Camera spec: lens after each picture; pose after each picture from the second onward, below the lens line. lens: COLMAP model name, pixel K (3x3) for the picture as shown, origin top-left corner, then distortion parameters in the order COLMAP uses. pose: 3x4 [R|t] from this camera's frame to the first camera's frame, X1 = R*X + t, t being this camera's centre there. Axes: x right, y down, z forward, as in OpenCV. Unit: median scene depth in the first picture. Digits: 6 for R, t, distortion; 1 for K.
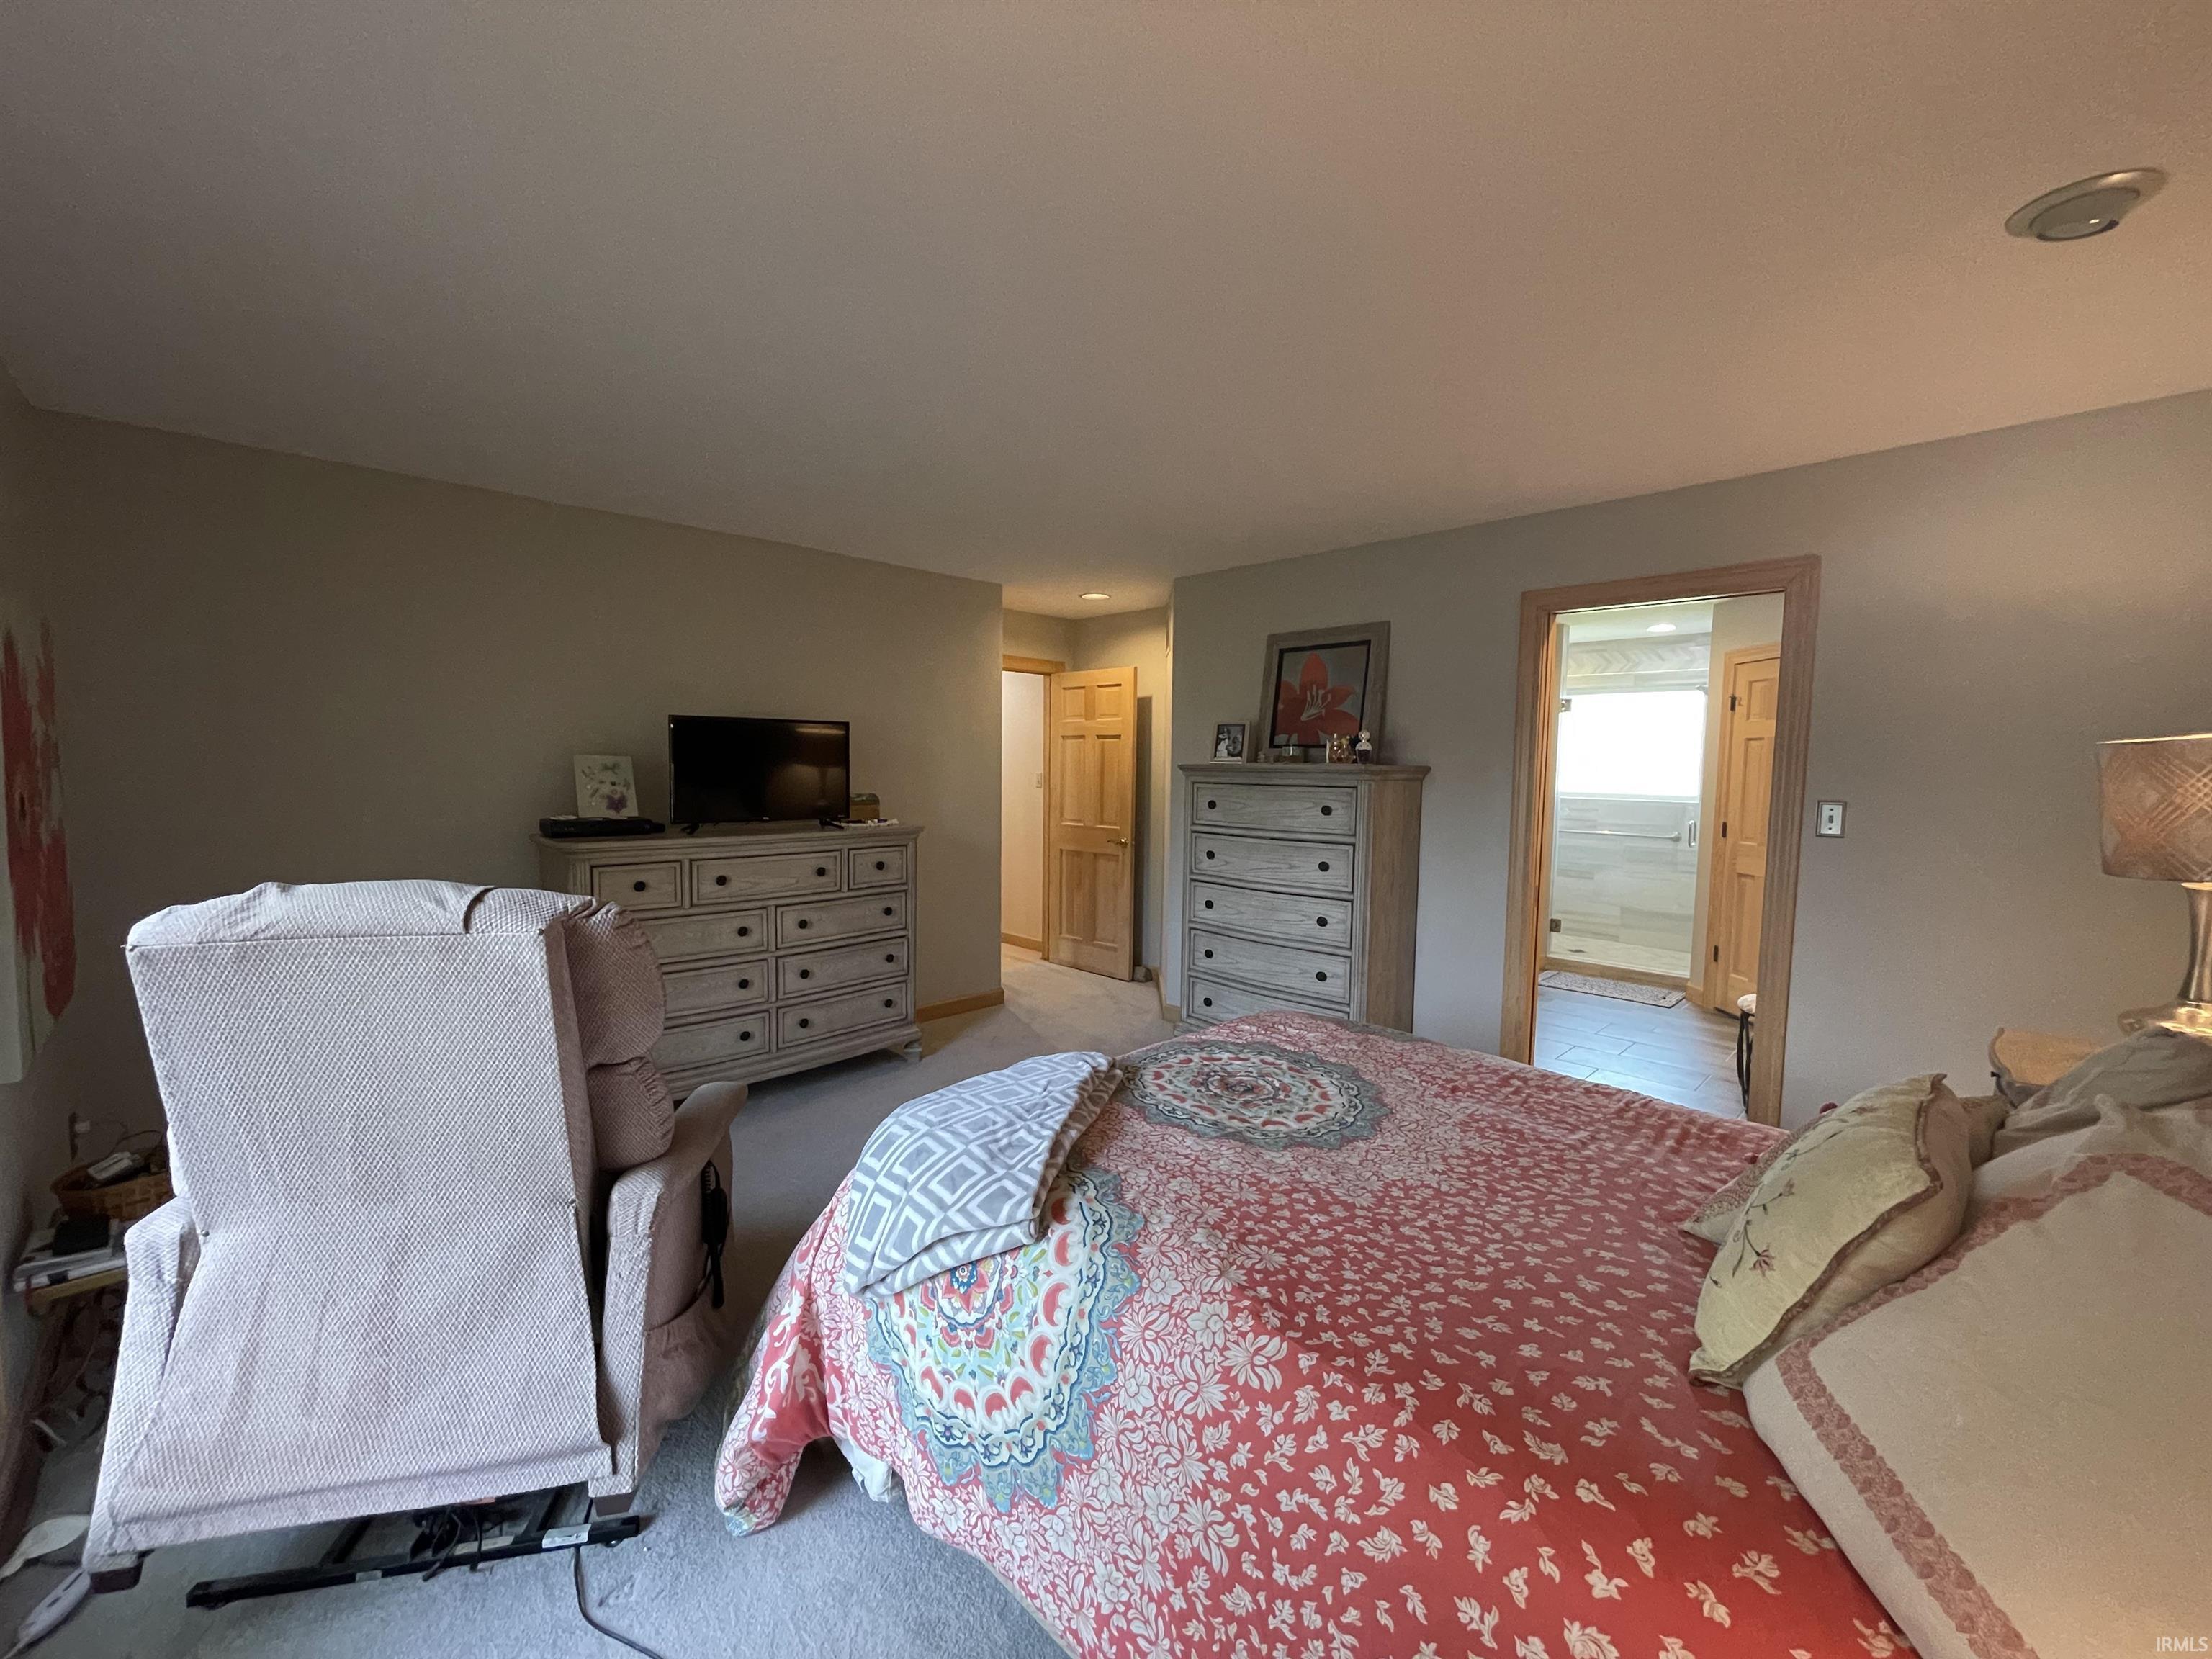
lens RADIAL K [[886.9, 0, 1123.2], [0, 886.9, 834.1], [0, 0, 1]] dist [-0.000879, 0.001750]
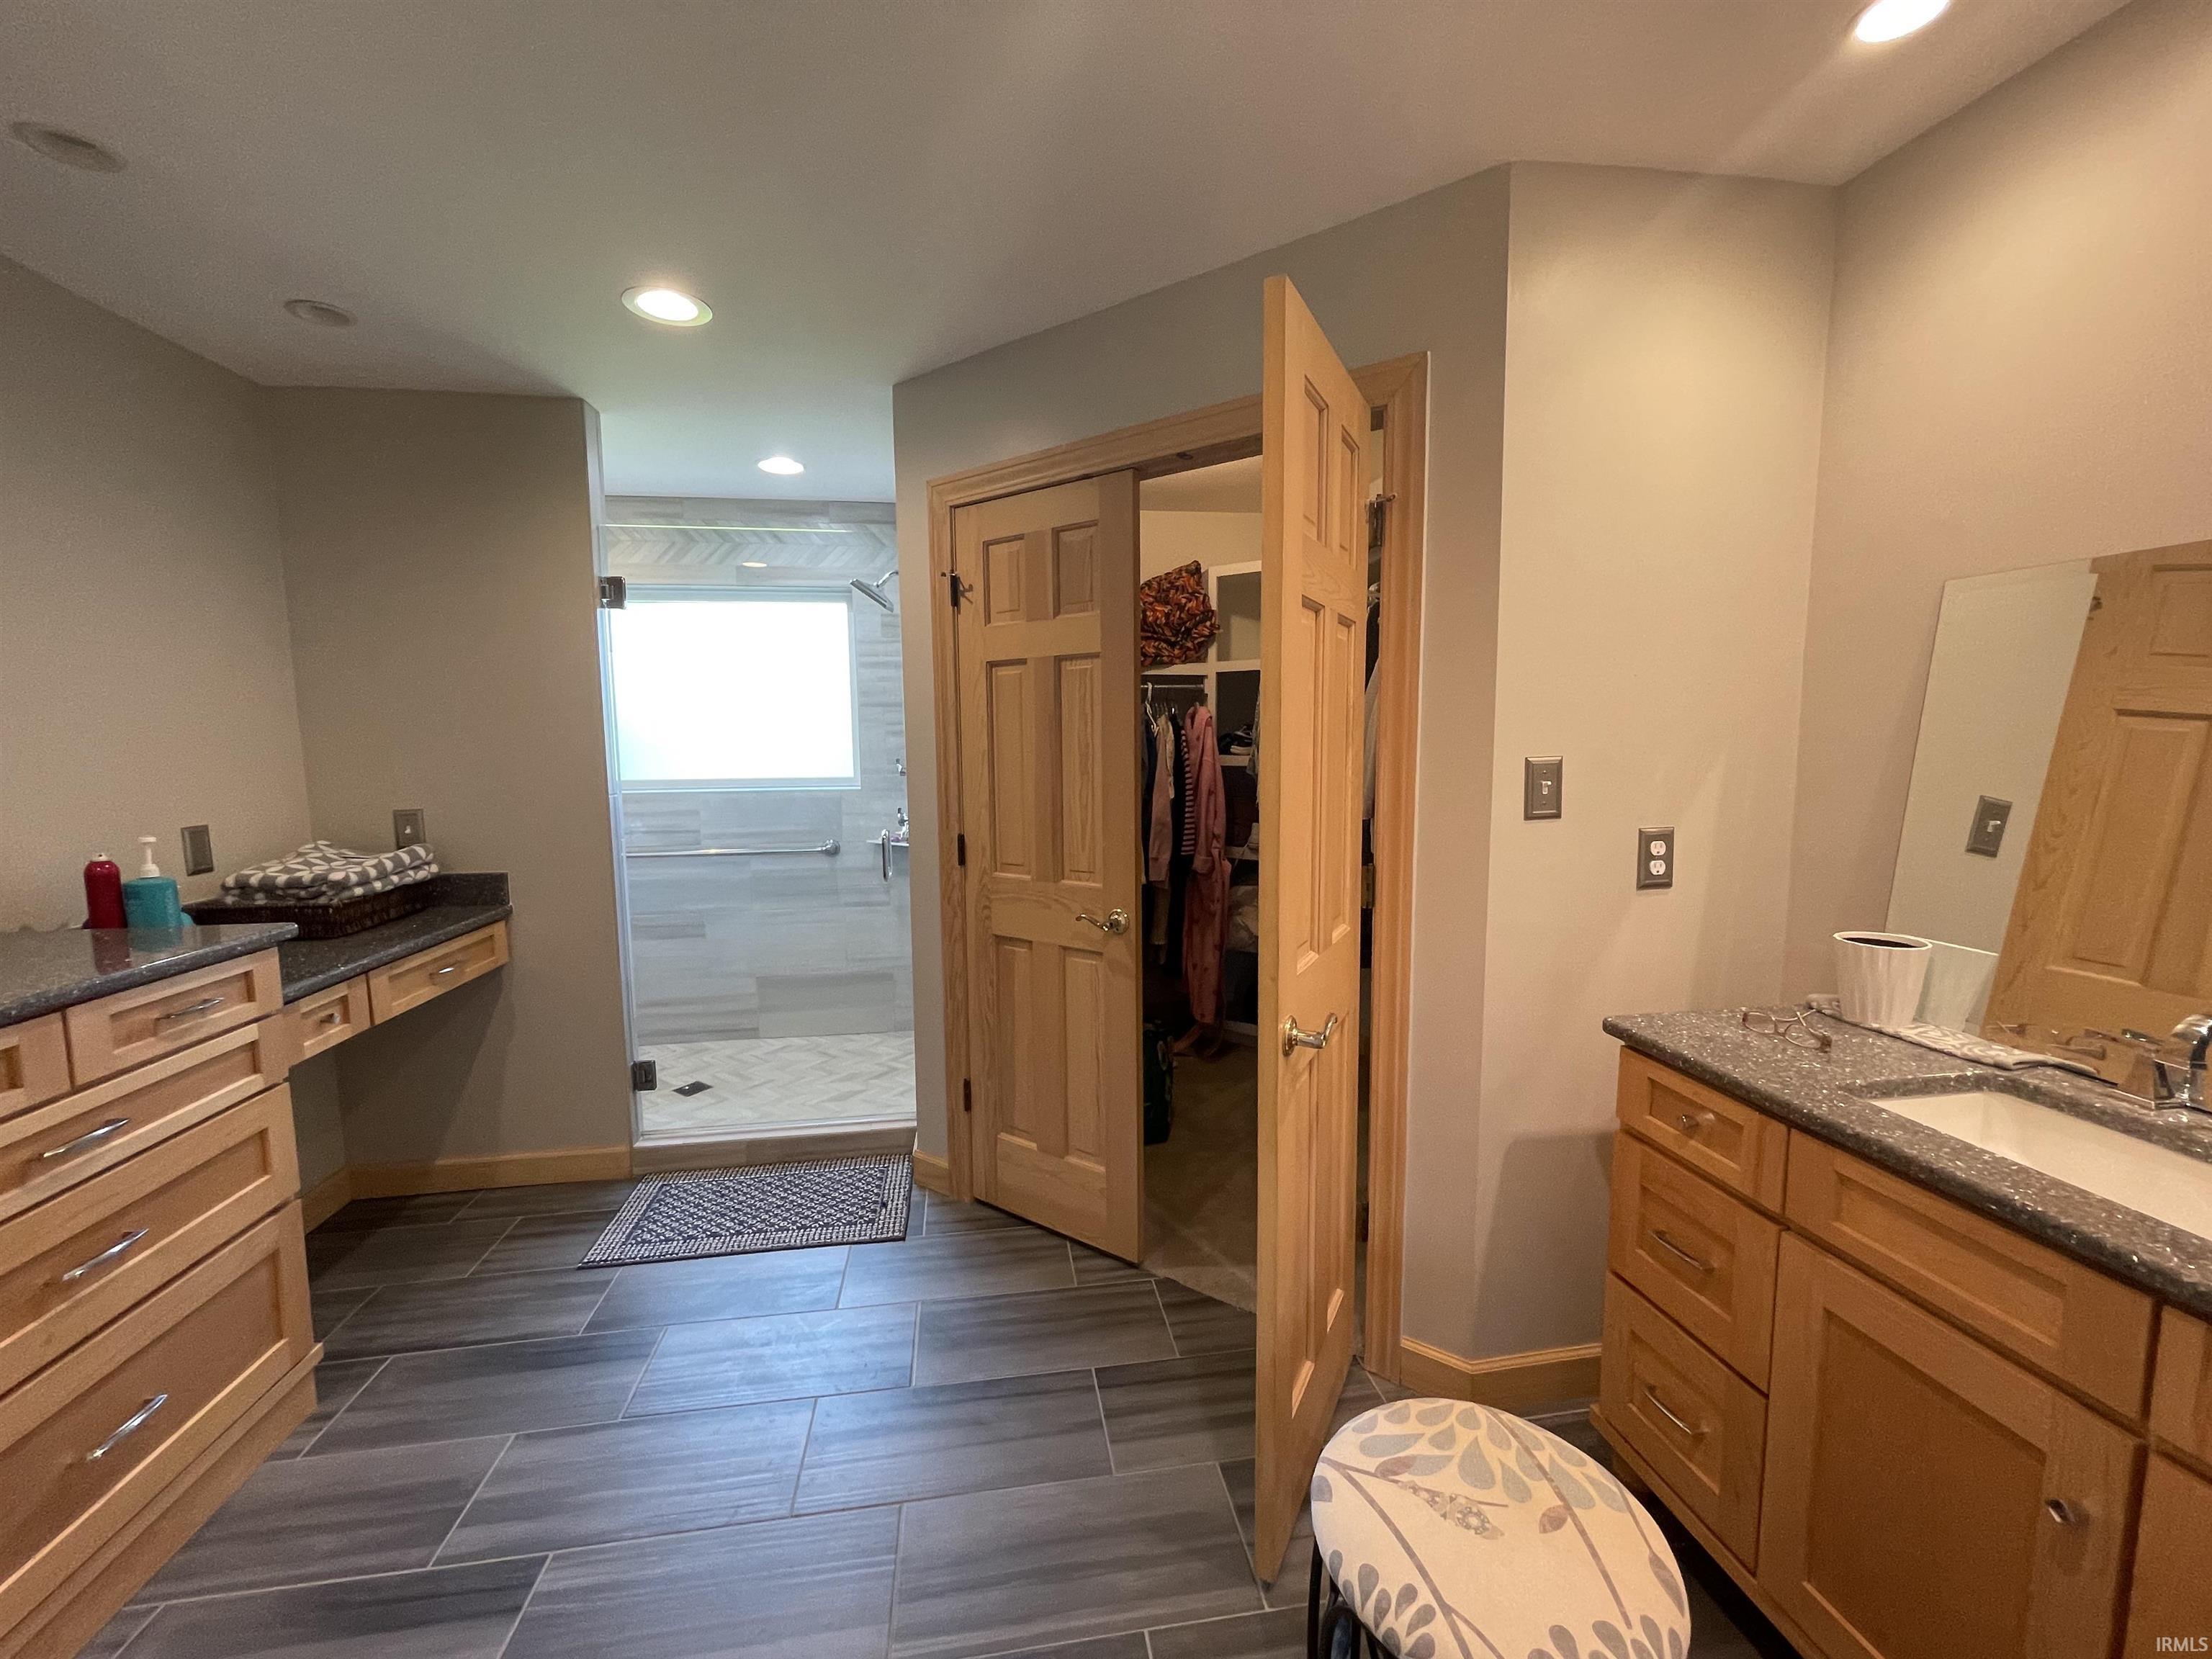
lens RADIAL K [[886.9, 0, 1097.7], [0, 886.9, 827.9], [0, 0, 1]] dist [-0.000879, 0.001750]
pose [[0.597915, -0.099559, 0.795353, 0.311147], [0.084011, 0.994575, 0.061341, -0.038203], [-0.797145, 0.030141, 0.603035, 0.600581]]
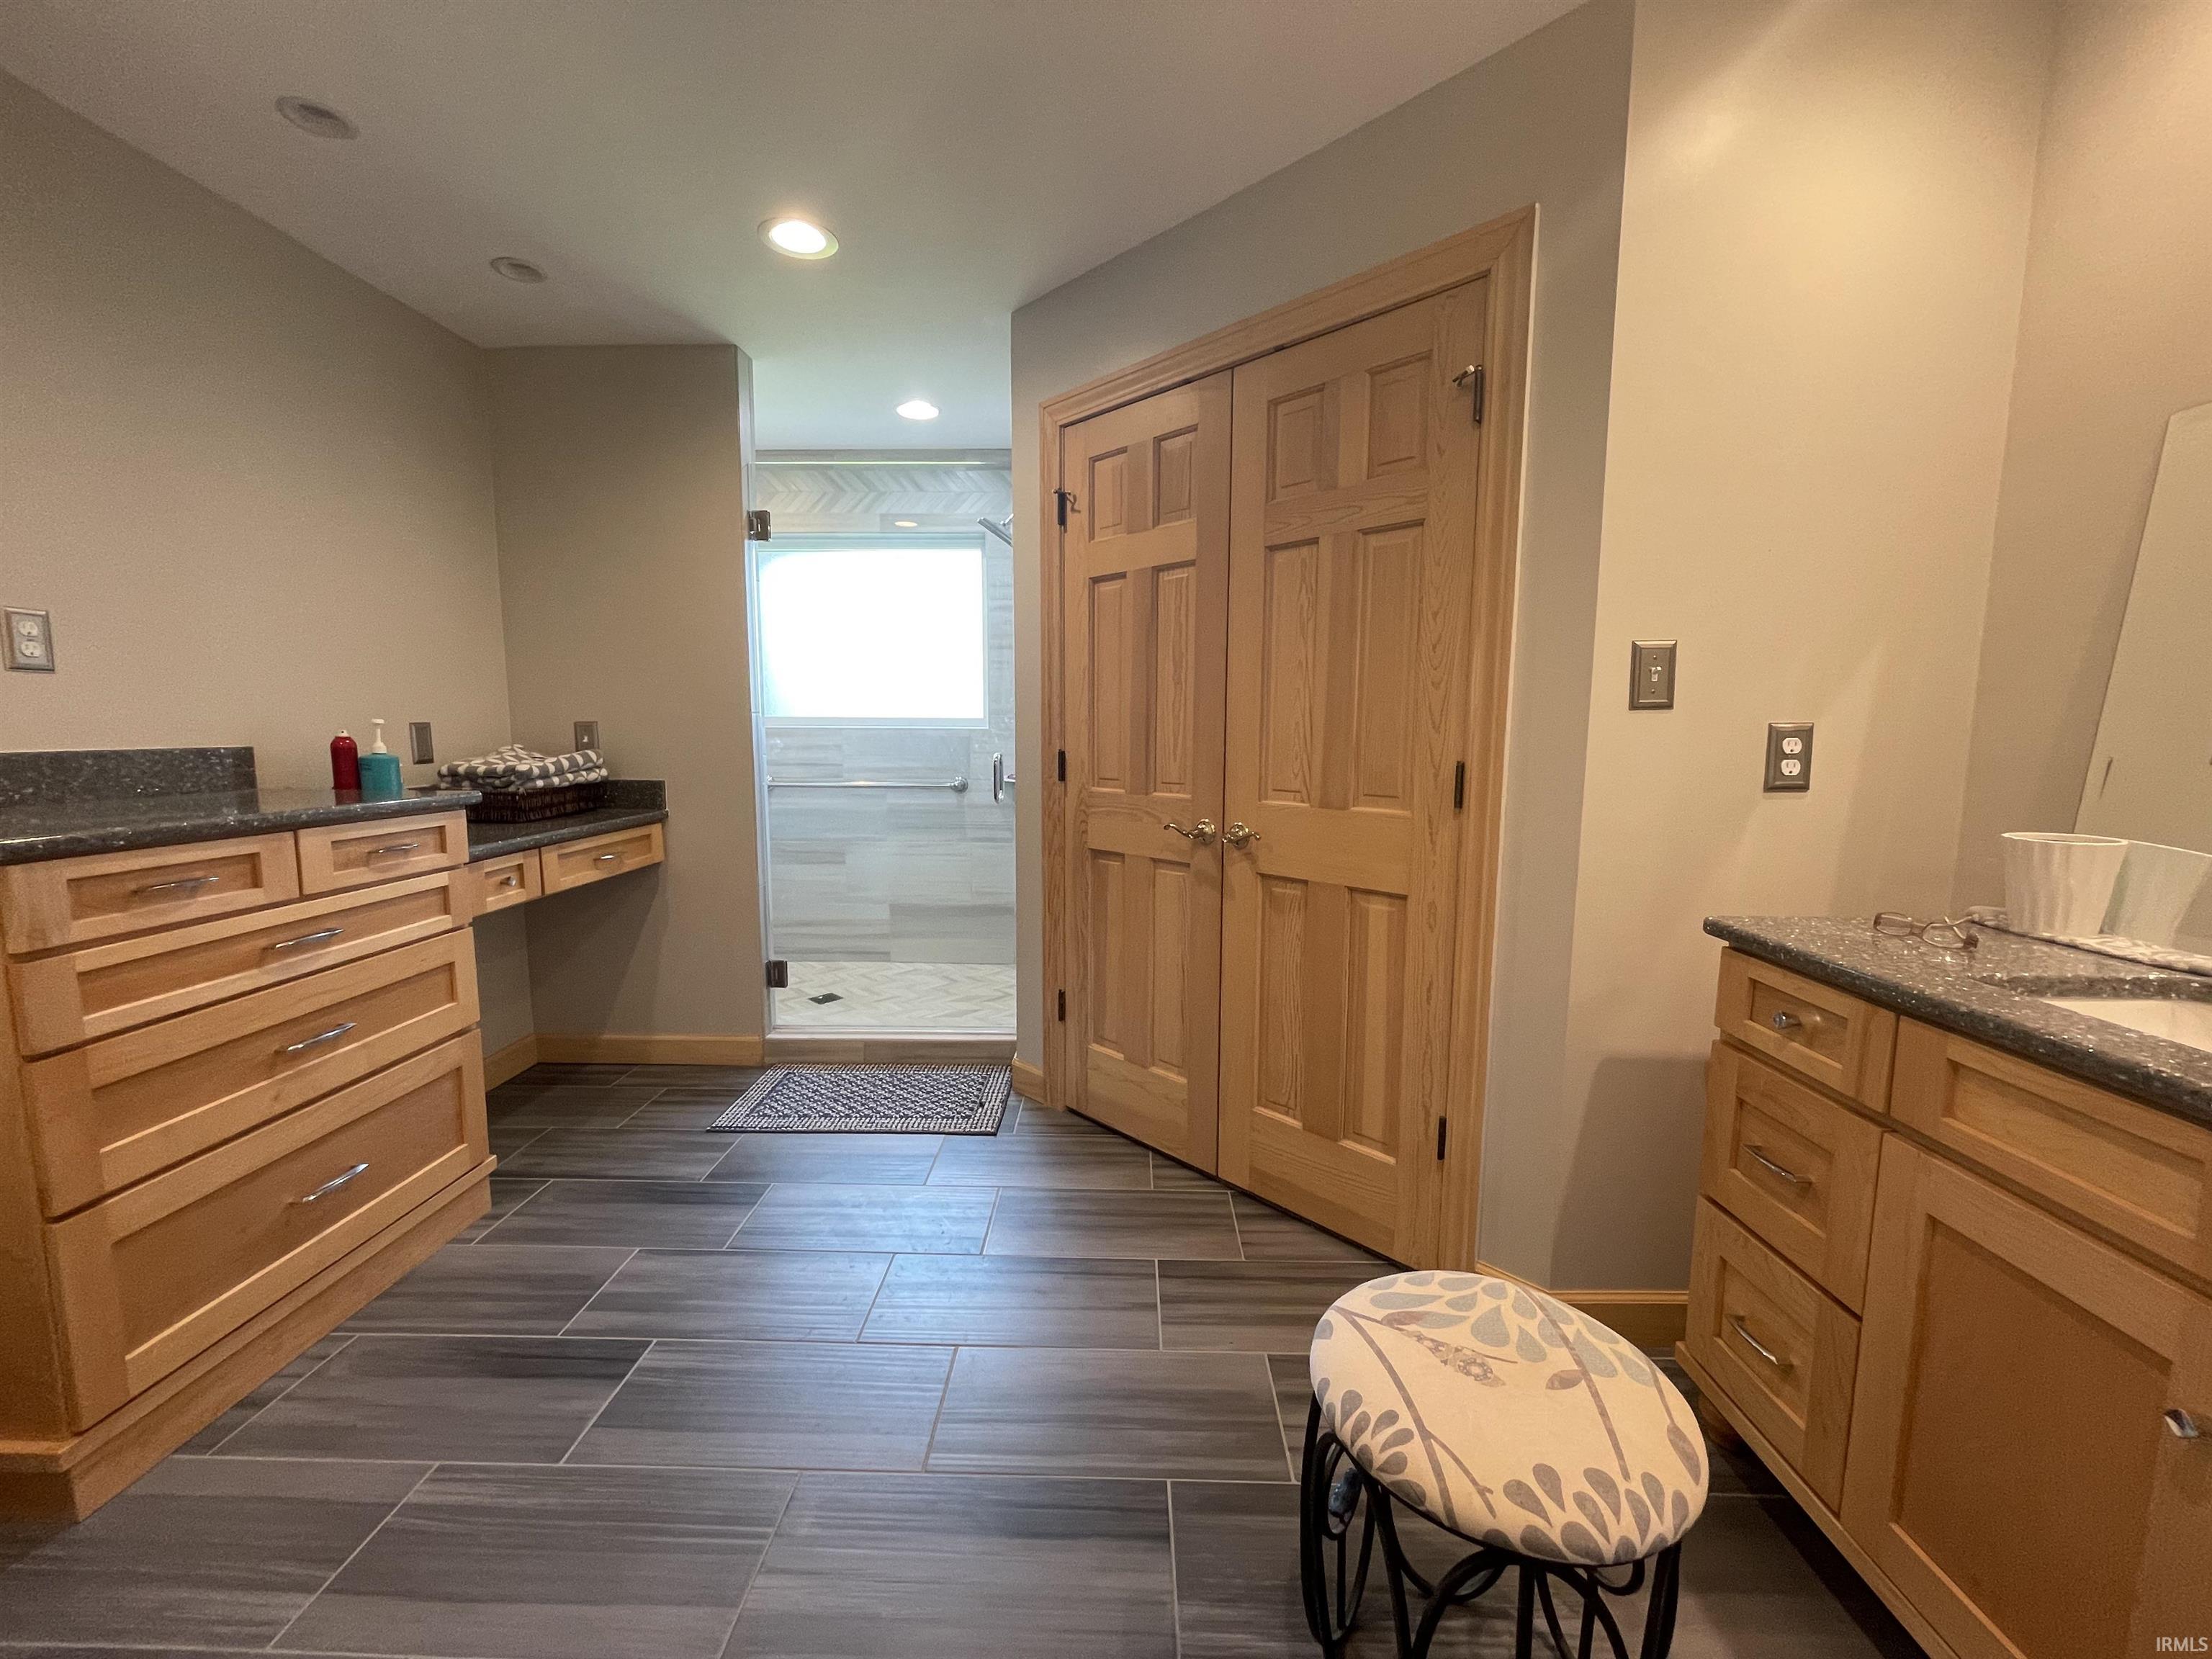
lens RADIAL K [[886.9, 0, 1099.8], [0, 886.9, 827.6], [0, 0, 1]] dist [-0.000879, 0.001750]
pose [[0.728666, -0.088240, 0.679161, 0.325054], [0.061518, 0.996089, 0.063415, -0.000303], [-0.682101, -0.004428, 0.731245, 0.575818]]
